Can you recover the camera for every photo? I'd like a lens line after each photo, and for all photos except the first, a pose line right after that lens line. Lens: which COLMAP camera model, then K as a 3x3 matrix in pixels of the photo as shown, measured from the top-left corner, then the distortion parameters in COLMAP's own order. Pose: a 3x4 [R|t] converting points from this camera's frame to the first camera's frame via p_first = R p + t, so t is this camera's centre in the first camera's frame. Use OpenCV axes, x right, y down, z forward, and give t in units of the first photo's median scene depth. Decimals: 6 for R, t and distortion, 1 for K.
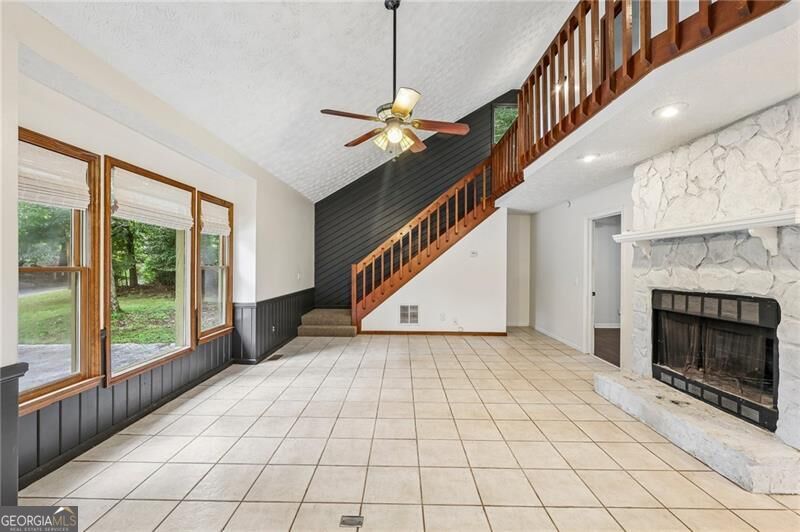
lens RADIAL K [[321.6, 0, 398.1], [0, 321.6, 266.0], [0, 0, 1]] dist [-0.003663, 0.000596]
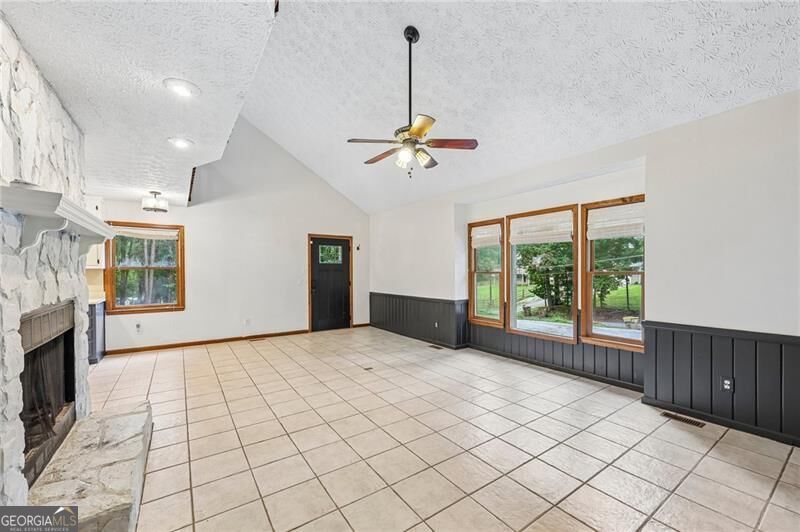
lens RADIAL K [[321.6, 0, 399.6], [0, 321.6, 276.9], [0, 0, 1]] dist [-0.003663, 0.000596]
pose [[-0.817979, 0.007936, -0.575194, 0.557919], [-0.003450, 0.999819, 0.018701, -0.000235], [0.575238, 0.017282, -0.817803, 1.591071]]
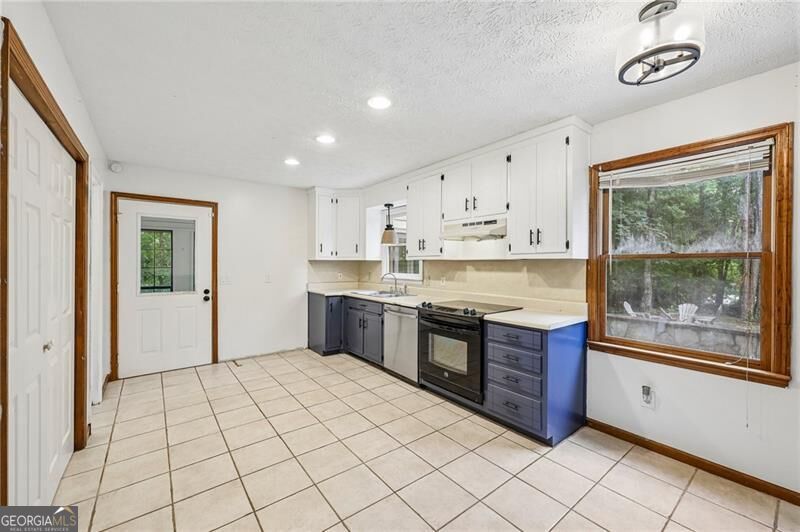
lens RADIAL K [[321.6, 0, 398.2], [0, 321.6, 264.3], [0, 0, 1]] dist [-0.003663, 0.000596]
pose [[-0.619235, -0.009335, 0.785150, 0.500099], [-0.003644, 0.999953, 0.009015, 0.002575], [-0.785197, 0.002722, -0.619239, 0.443220]]
